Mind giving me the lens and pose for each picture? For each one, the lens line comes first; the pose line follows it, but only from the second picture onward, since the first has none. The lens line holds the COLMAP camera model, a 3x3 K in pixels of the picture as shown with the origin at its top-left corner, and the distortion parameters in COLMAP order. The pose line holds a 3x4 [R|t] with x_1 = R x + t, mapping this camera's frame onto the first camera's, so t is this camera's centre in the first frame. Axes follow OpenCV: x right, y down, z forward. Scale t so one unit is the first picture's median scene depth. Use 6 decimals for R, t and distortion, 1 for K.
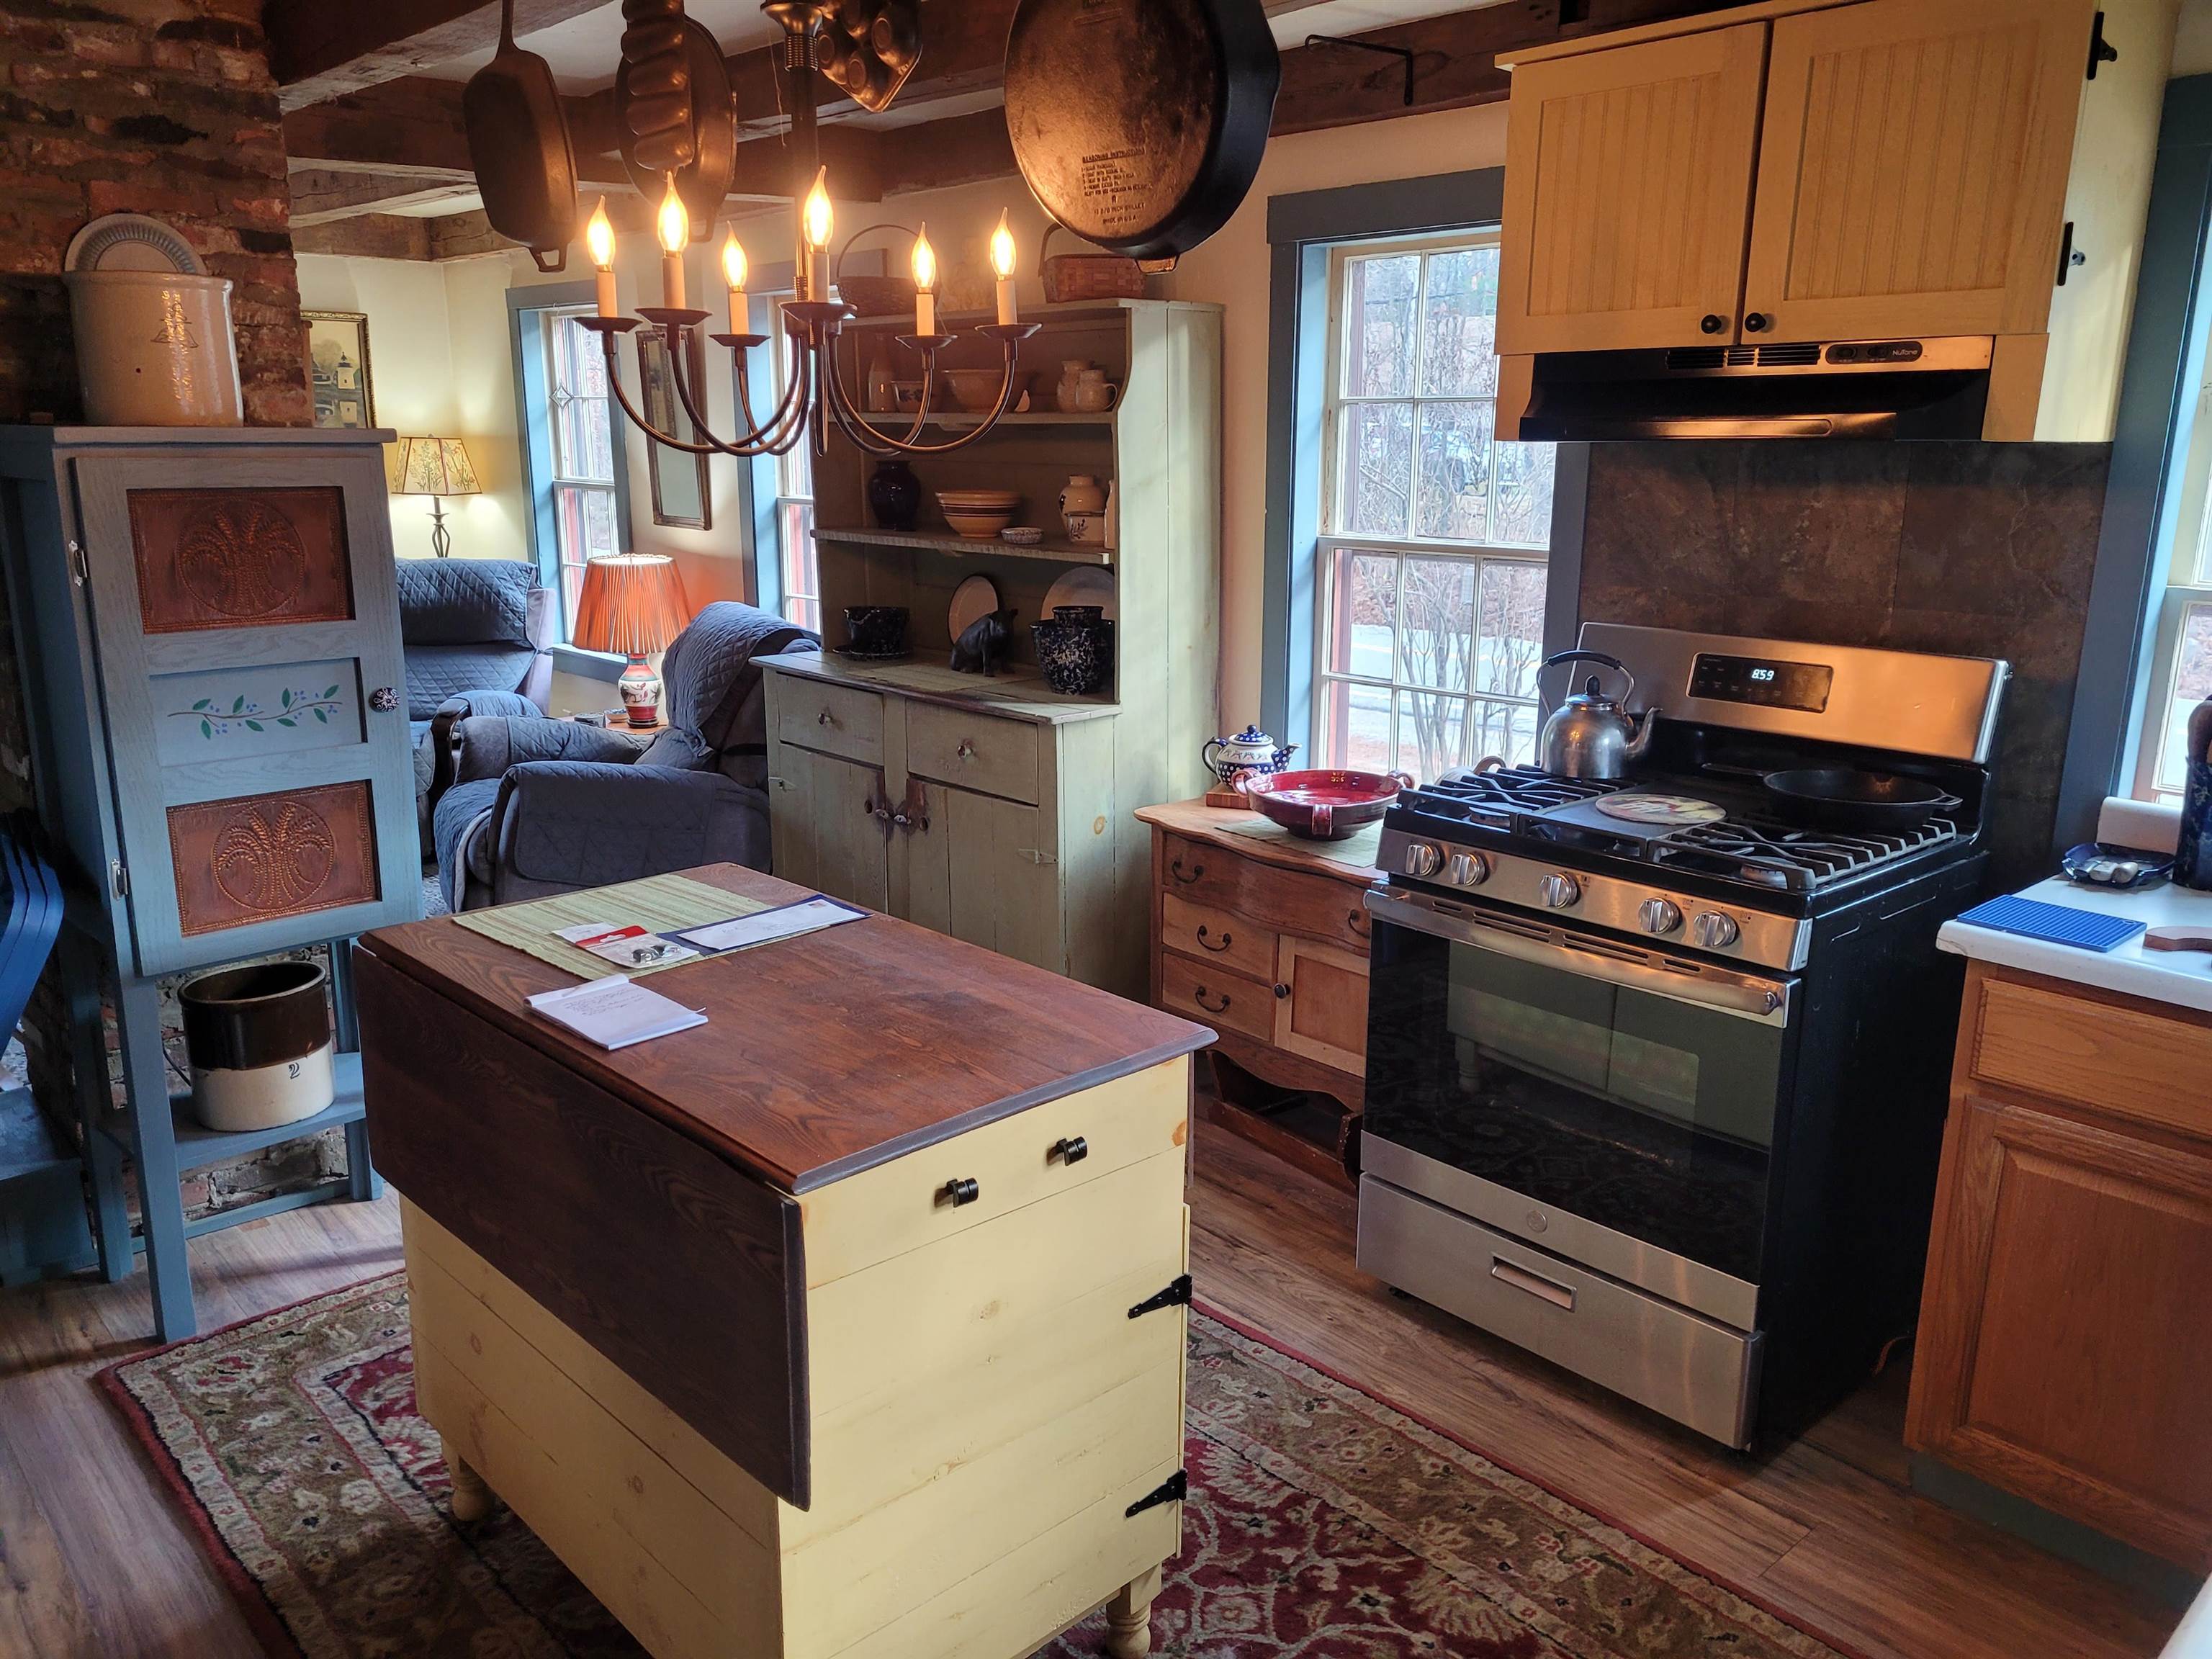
lens RADIAL K [[1658.3, 0, 1117.8], [0, 1658.3, 824.3], [0, 0, 1]] dist [0.067272, -0.067881]
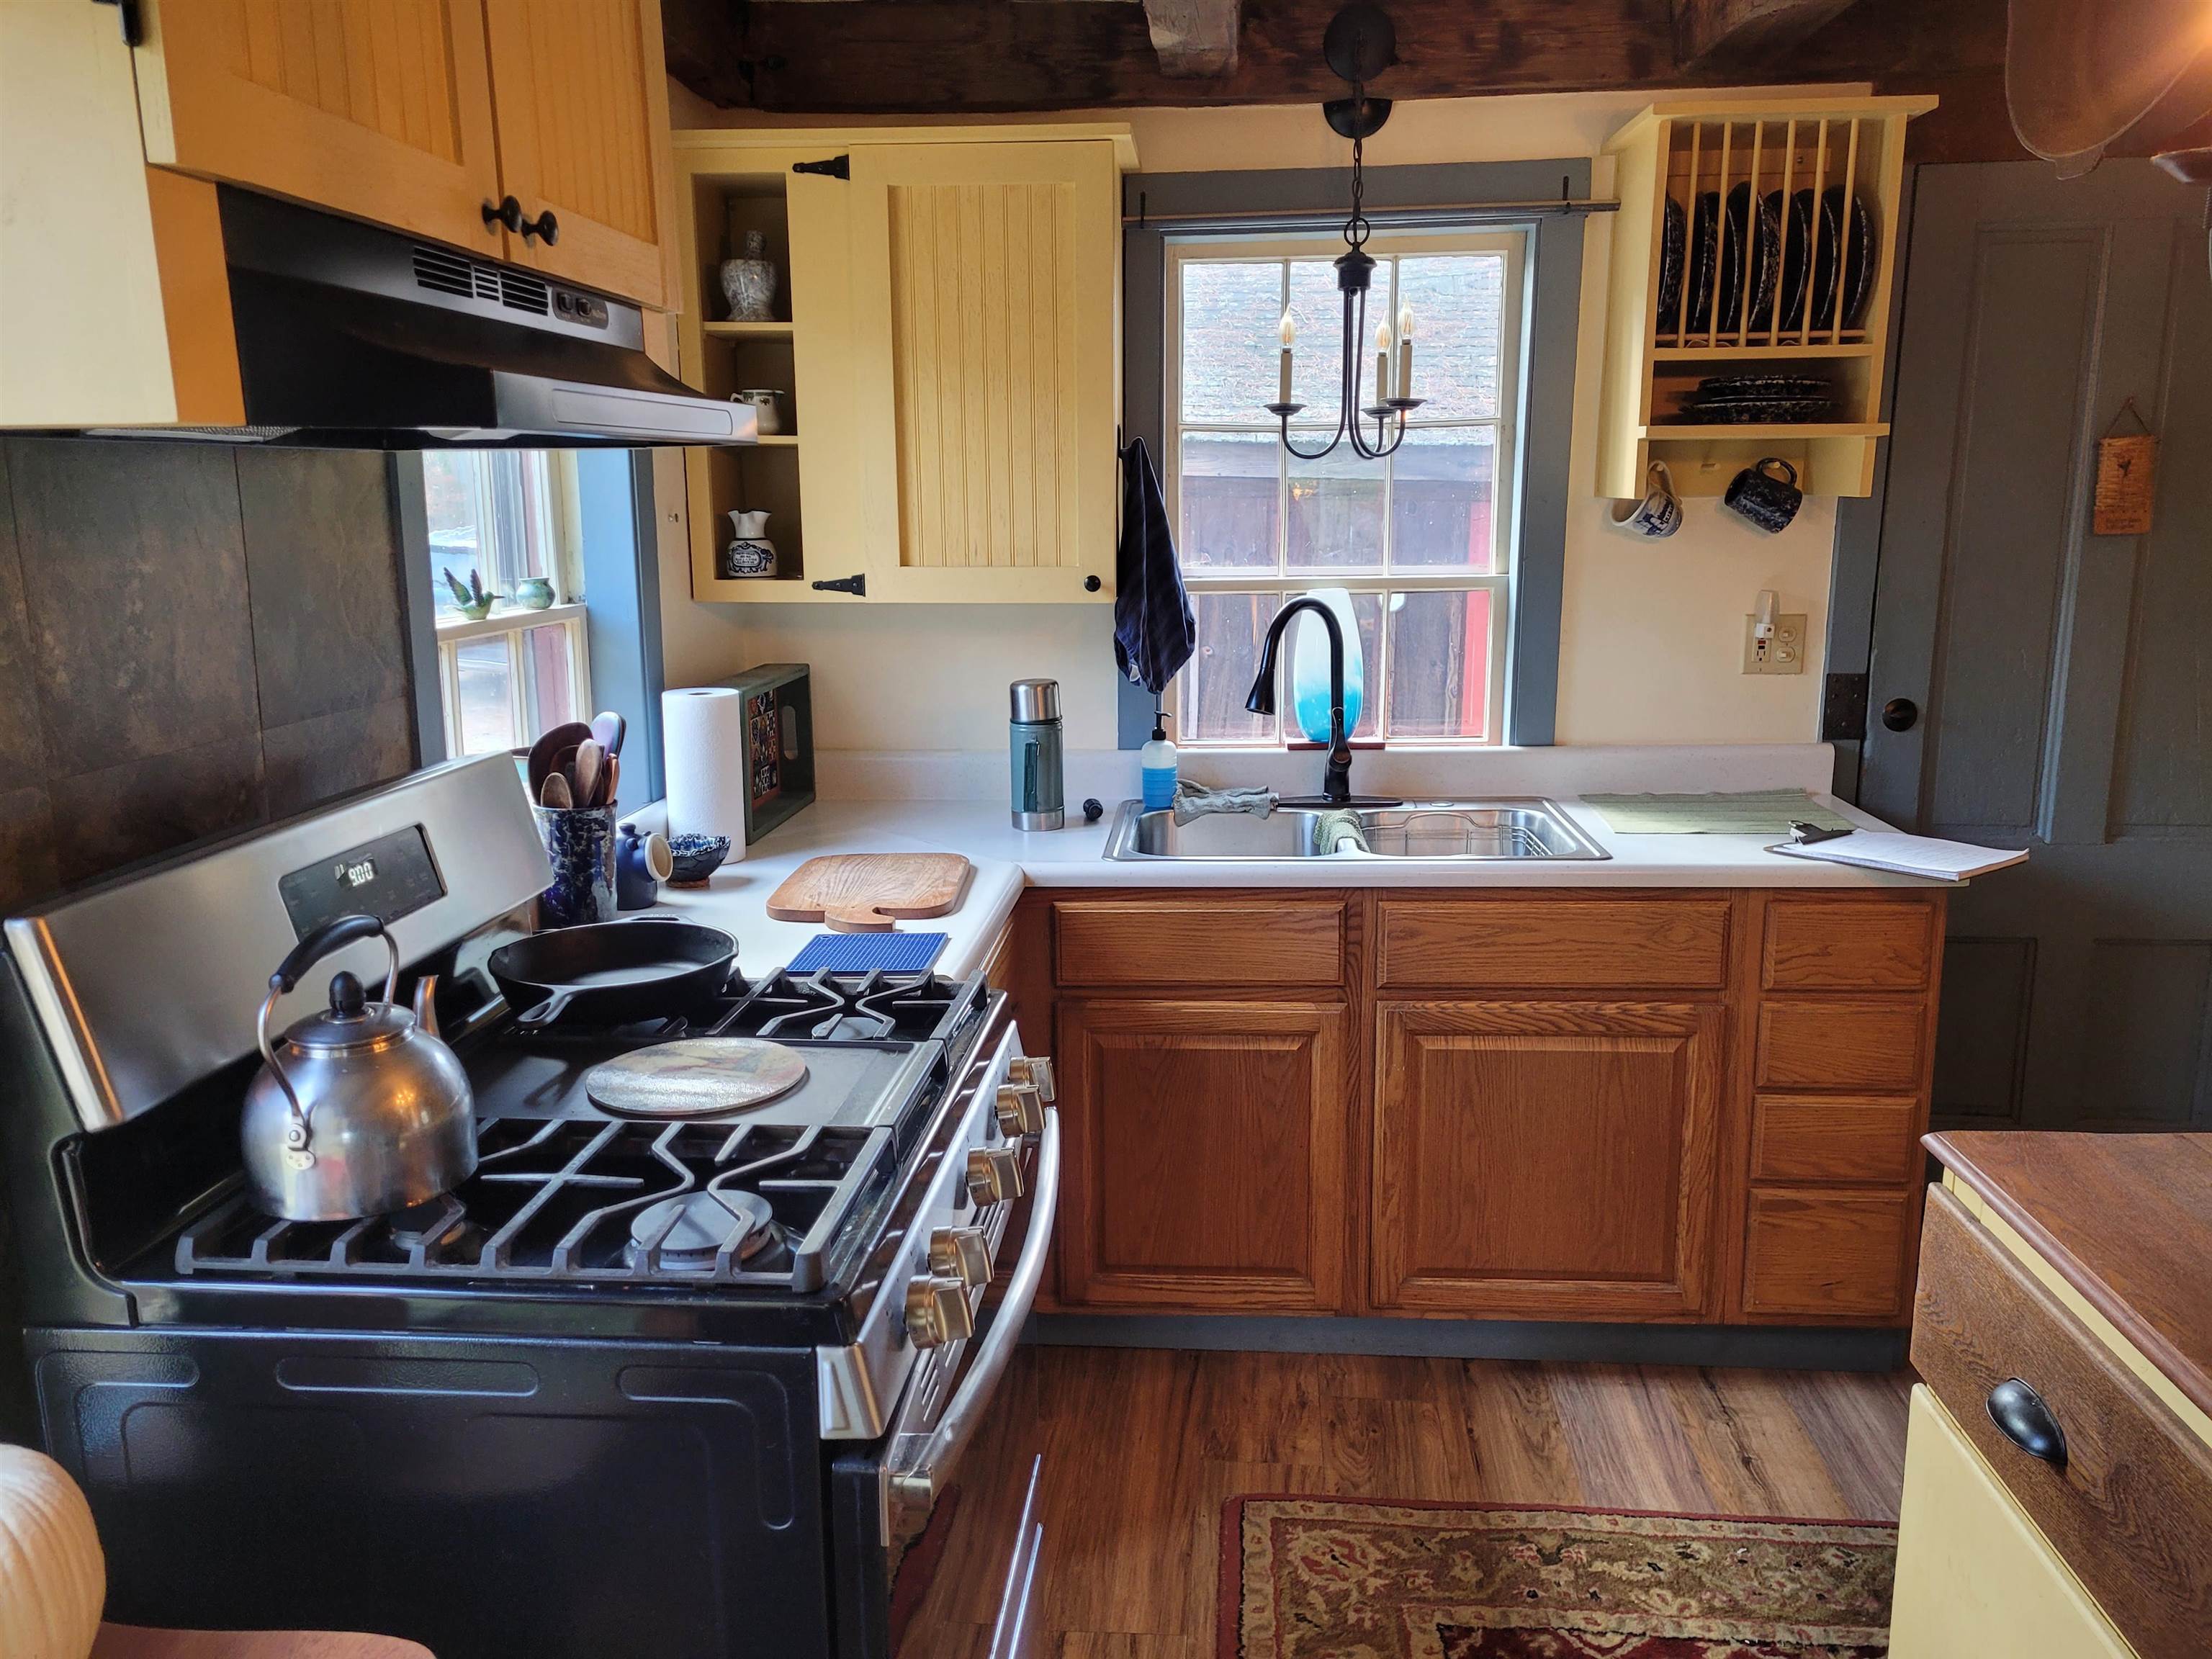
lens RADIAL K [[1658.3, 0, 1117.8], [0, 1658.3, 824.3], [0, 0, 1]] dist [0.067272, -0.067881]
pose [[-0.661827, -0.147786, 0.734945, -0.170297], [0.180751, 0.919994, 0.347765, -0.248080], [-0.727540, 0.363003, -0.582164, 1.132427]]
